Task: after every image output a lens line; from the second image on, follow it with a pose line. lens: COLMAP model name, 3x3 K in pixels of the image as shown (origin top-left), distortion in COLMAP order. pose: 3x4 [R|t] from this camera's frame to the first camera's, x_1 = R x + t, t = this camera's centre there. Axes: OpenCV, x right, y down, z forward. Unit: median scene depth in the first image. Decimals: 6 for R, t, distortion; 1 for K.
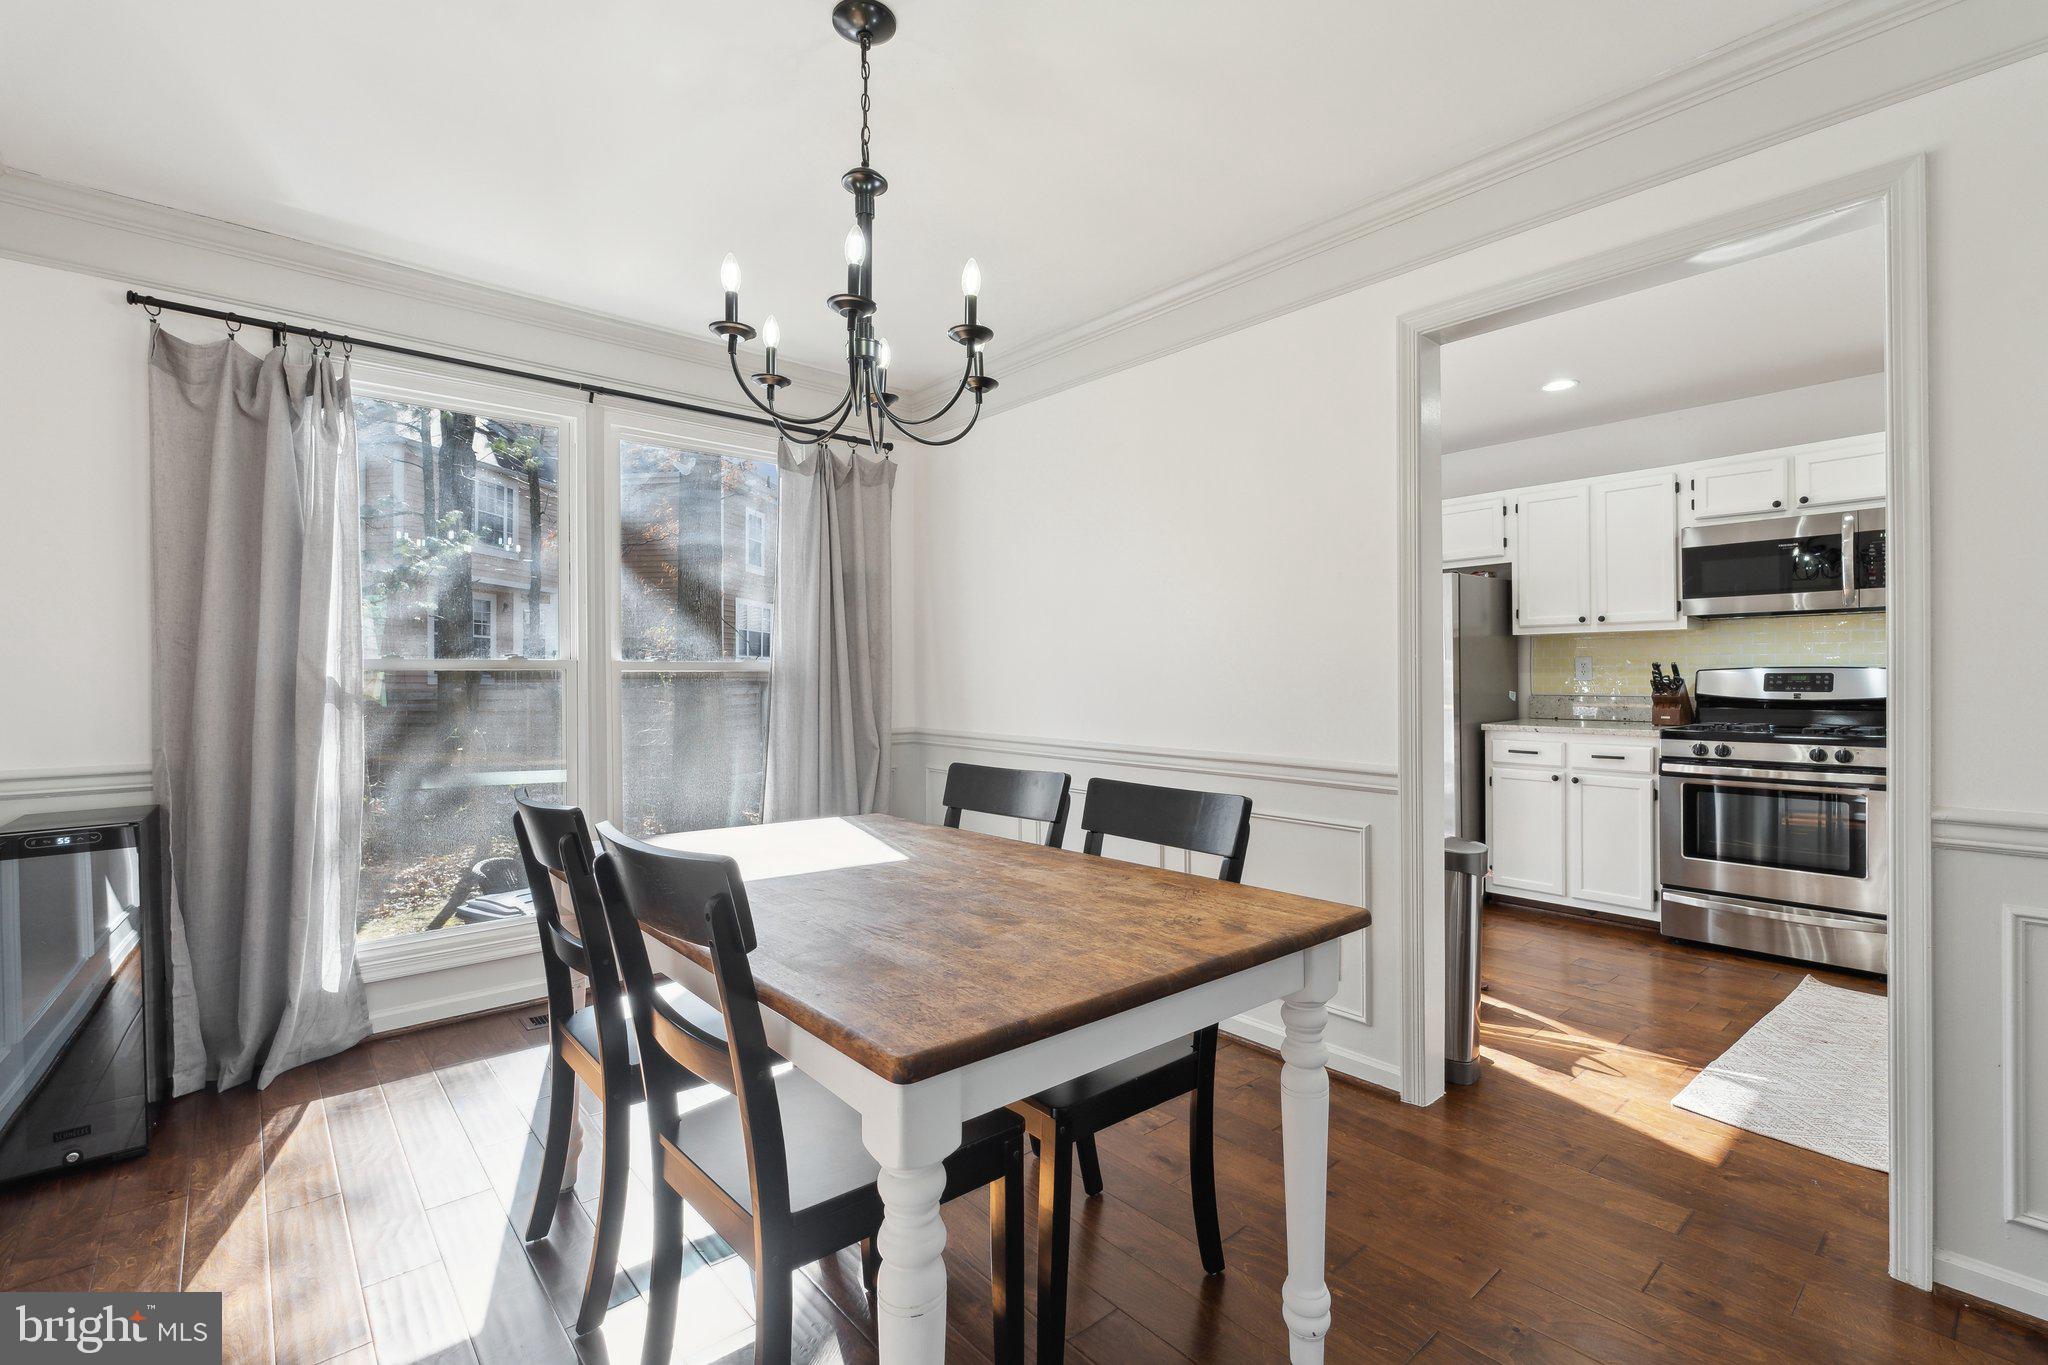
lens RADIAL K [[922.5, 0, 1026.5], [0, 922.5, 671.2], [0, 0, 1]] dist [-0.001050, -0.000200]
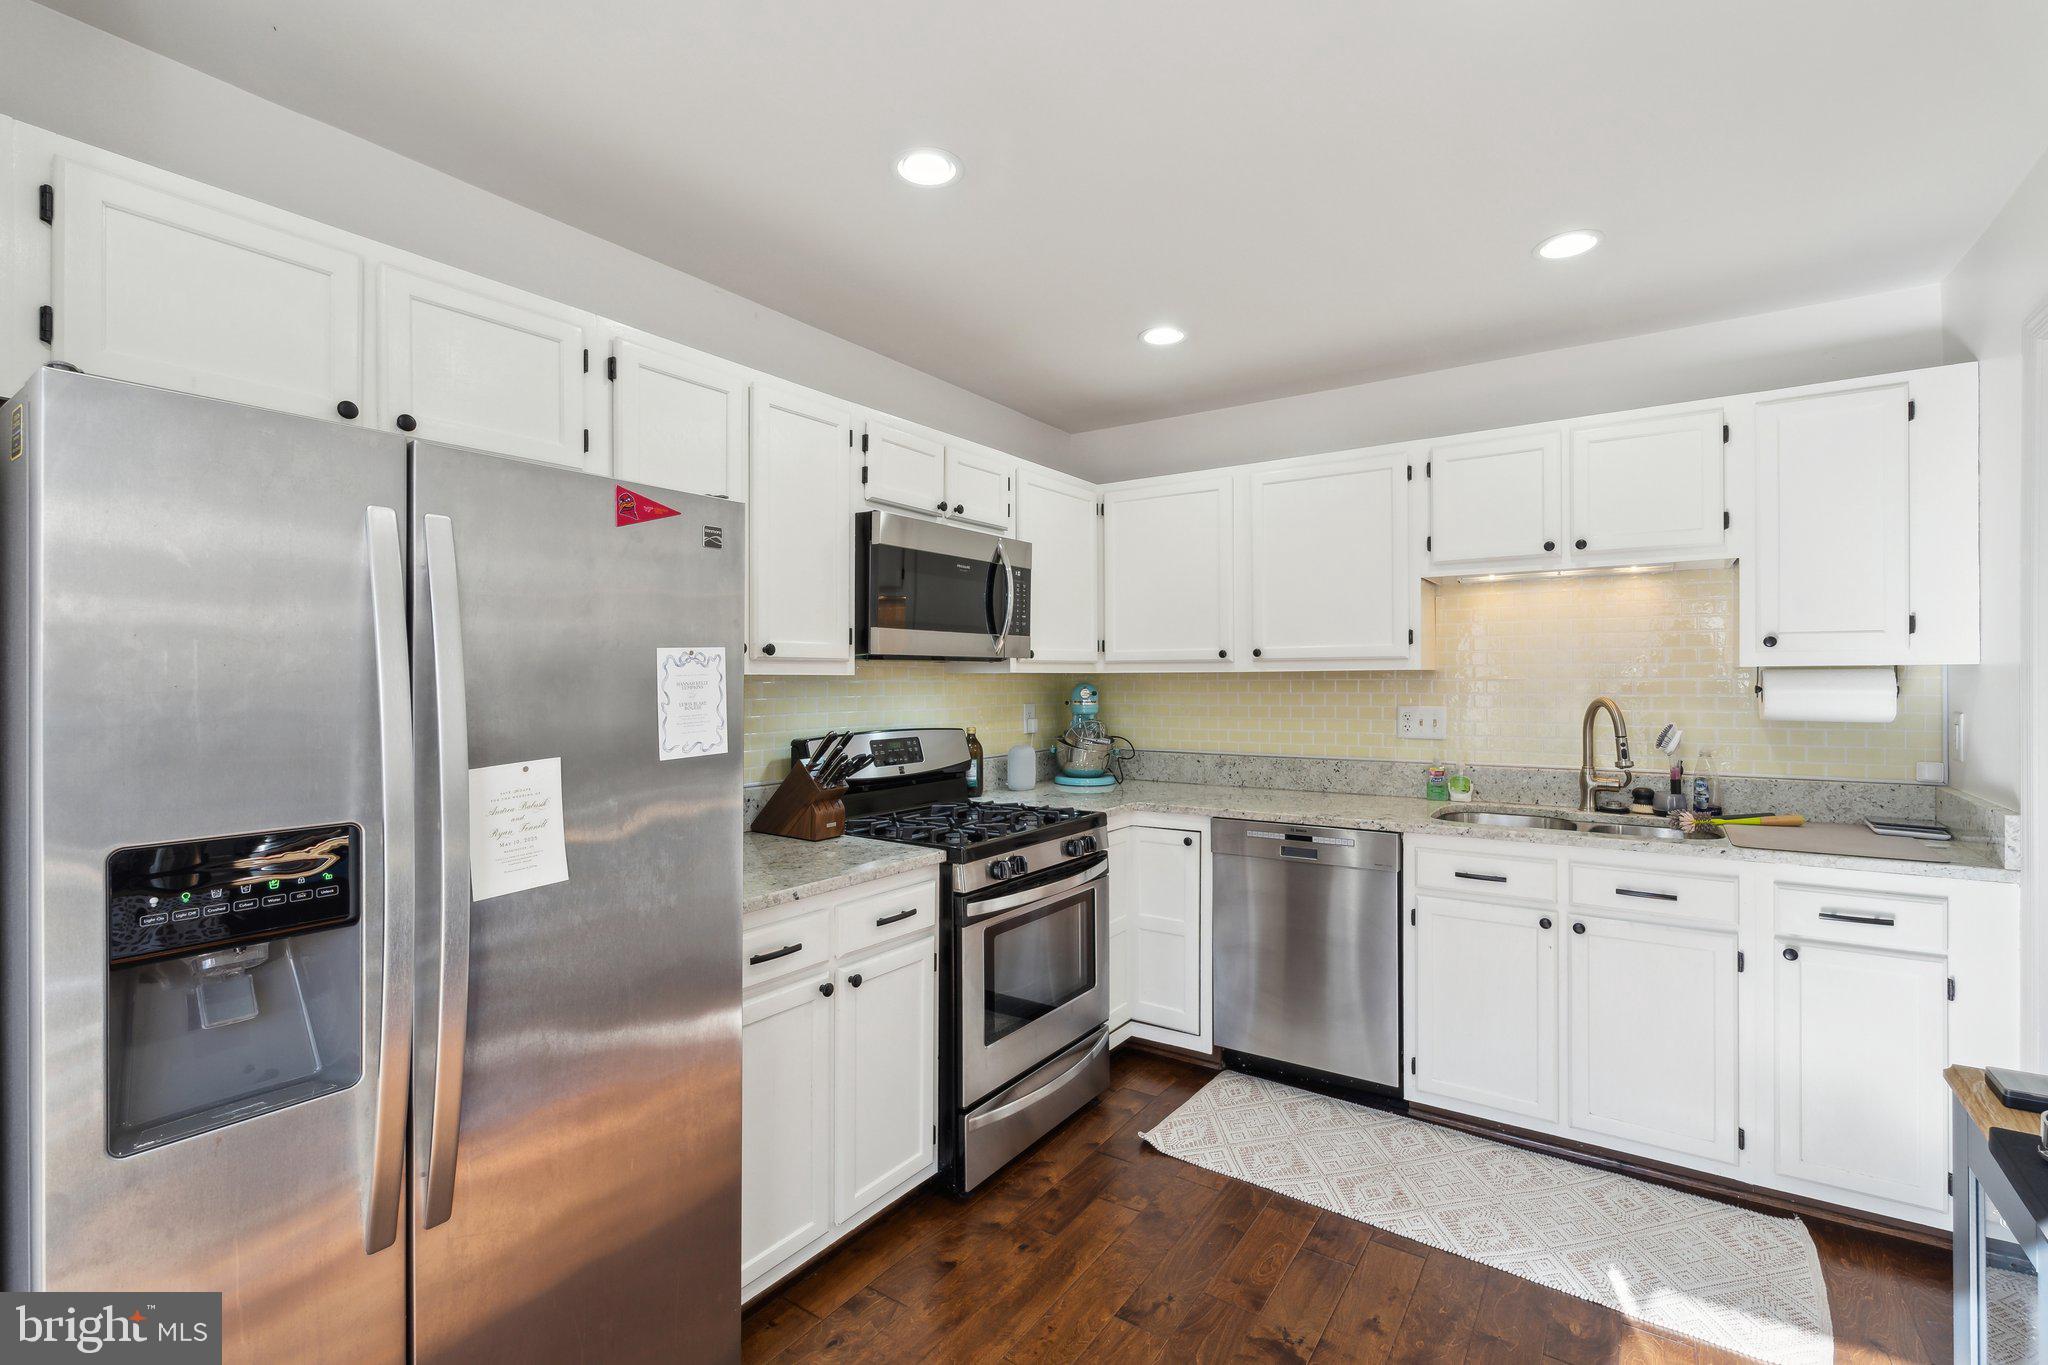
lens RADIAL K [[917.7, 0, 1022.2], [0, 917.7, 675.4], [0, 0, 1]] dist [-0.001986, -0.000010]
pose [[-0.248293, 0.010799, 0.968625, 0.100077], [0.003431, 0.999941, -0.010269, -0.039892], [-0.968679, 0.000774, -0.248316, 1.060019]]
